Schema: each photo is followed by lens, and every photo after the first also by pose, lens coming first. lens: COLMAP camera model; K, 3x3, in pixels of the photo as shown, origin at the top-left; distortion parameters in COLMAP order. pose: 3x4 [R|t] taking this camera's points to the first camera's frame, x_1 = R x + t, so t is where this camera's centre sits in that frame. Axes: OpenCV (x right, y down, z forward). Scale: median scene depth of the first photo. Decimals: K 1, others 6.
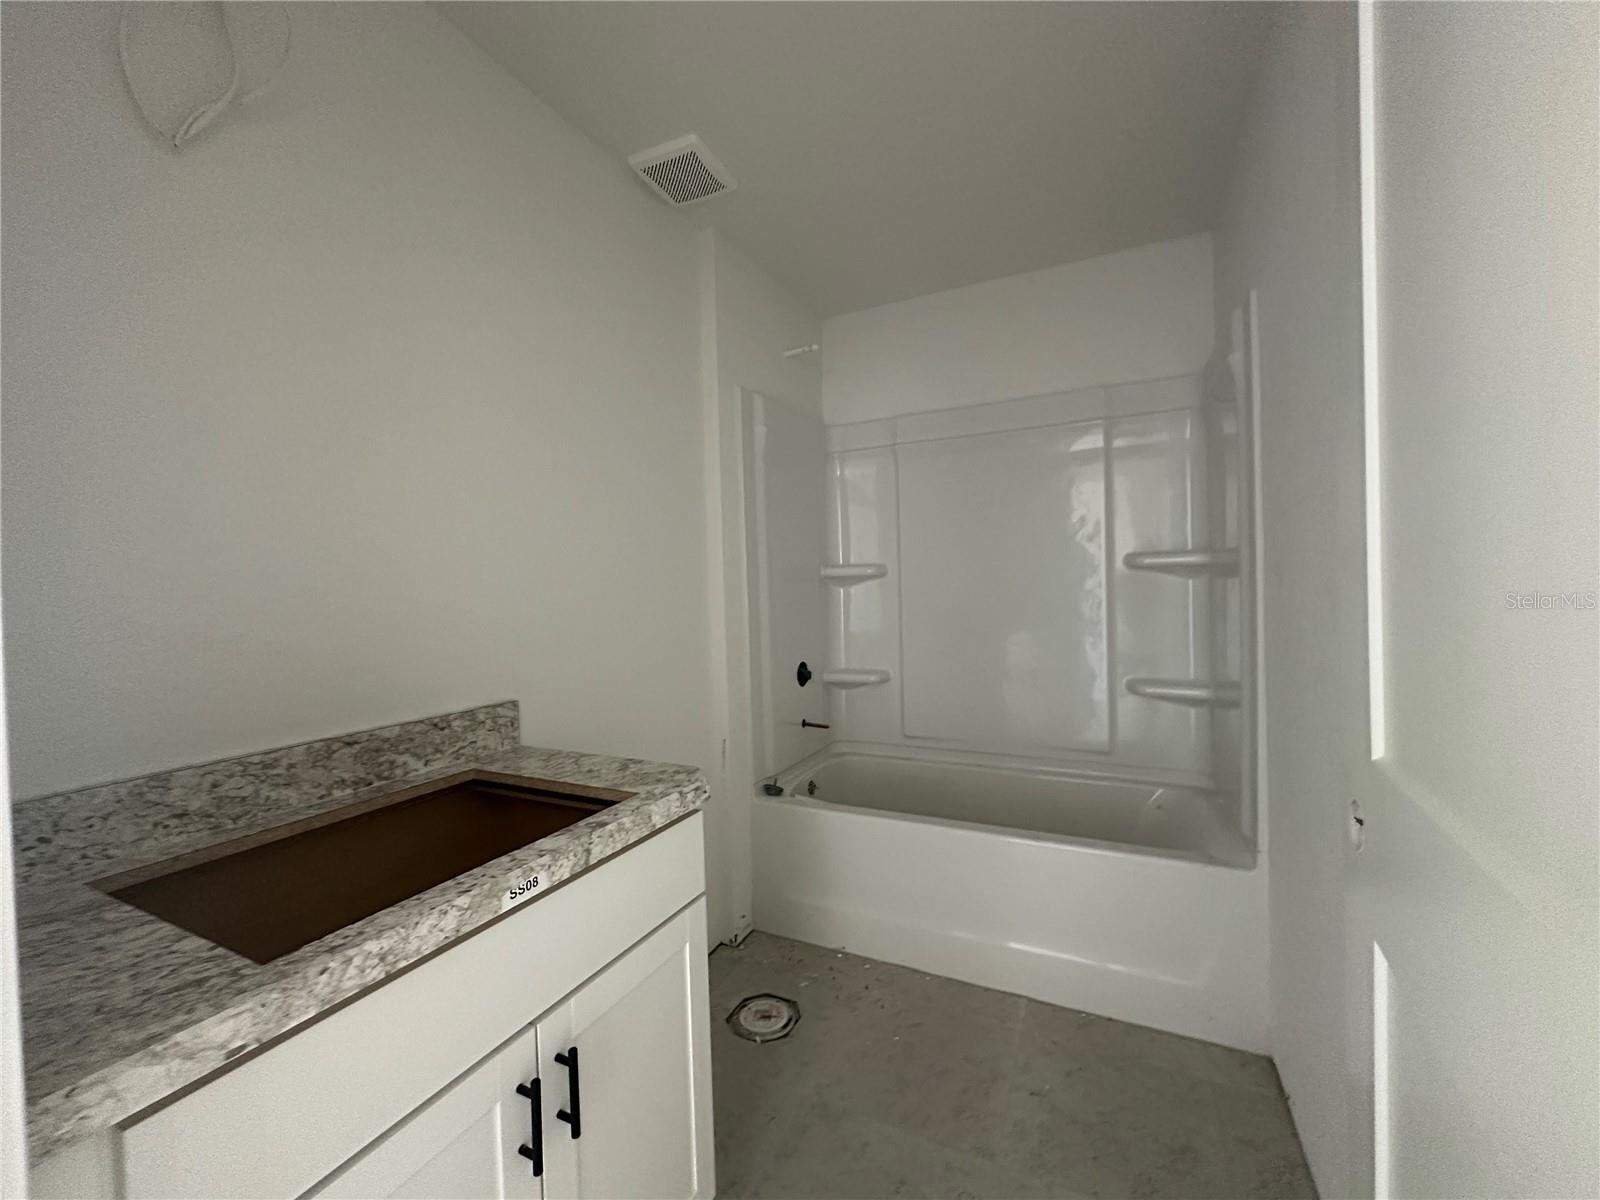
lens RADIAL K [[636.2, 0, 800.0], [0, 636.2, 600.0], [0, 0, 1]] dist [-0.006735, 0.001757]
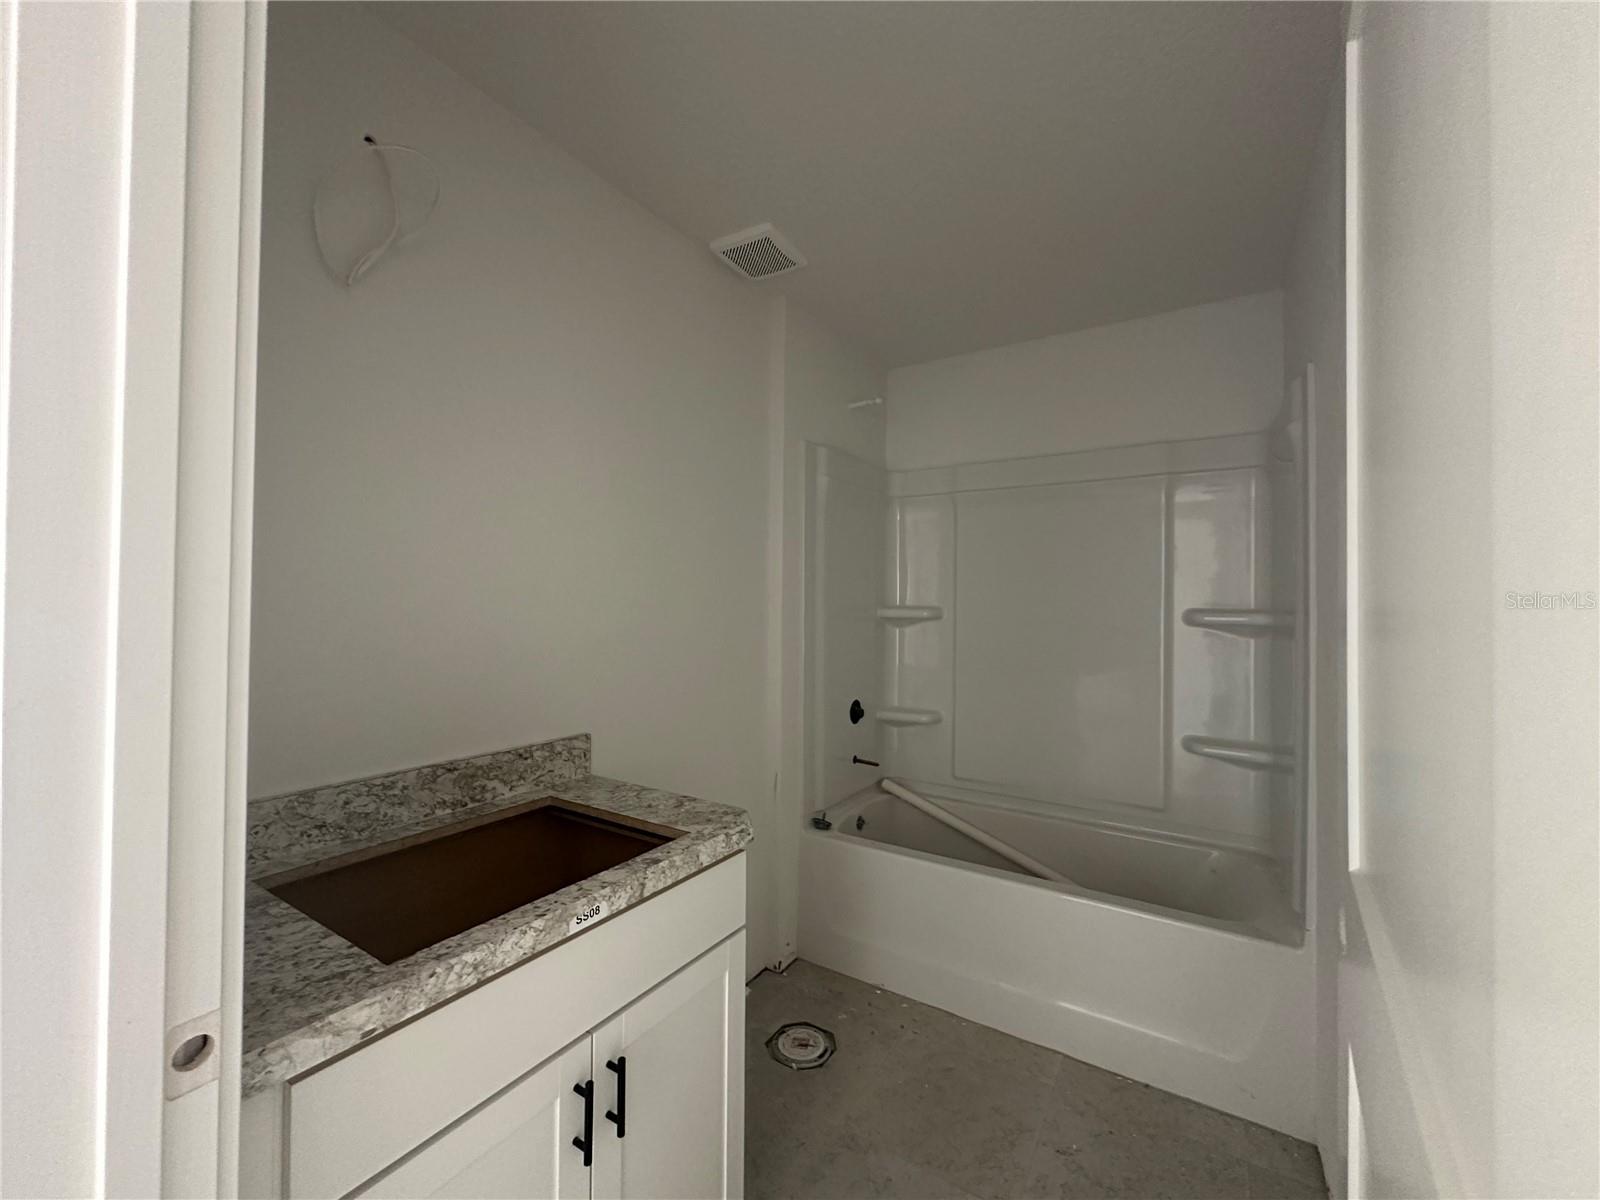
lens RADIAL K [[636.2, 0, 800.0], [0, 636.2, 600.0], [0, 0, 1]] dist [-0.006735, 0.001757]
pose [[0.993633, 0.035800, -0.106827, 0.046873], [-0.038785, 0.998910, -0.025989, -0.088228], [0.105780, 0.029967, 0.993938, -0.113097]]
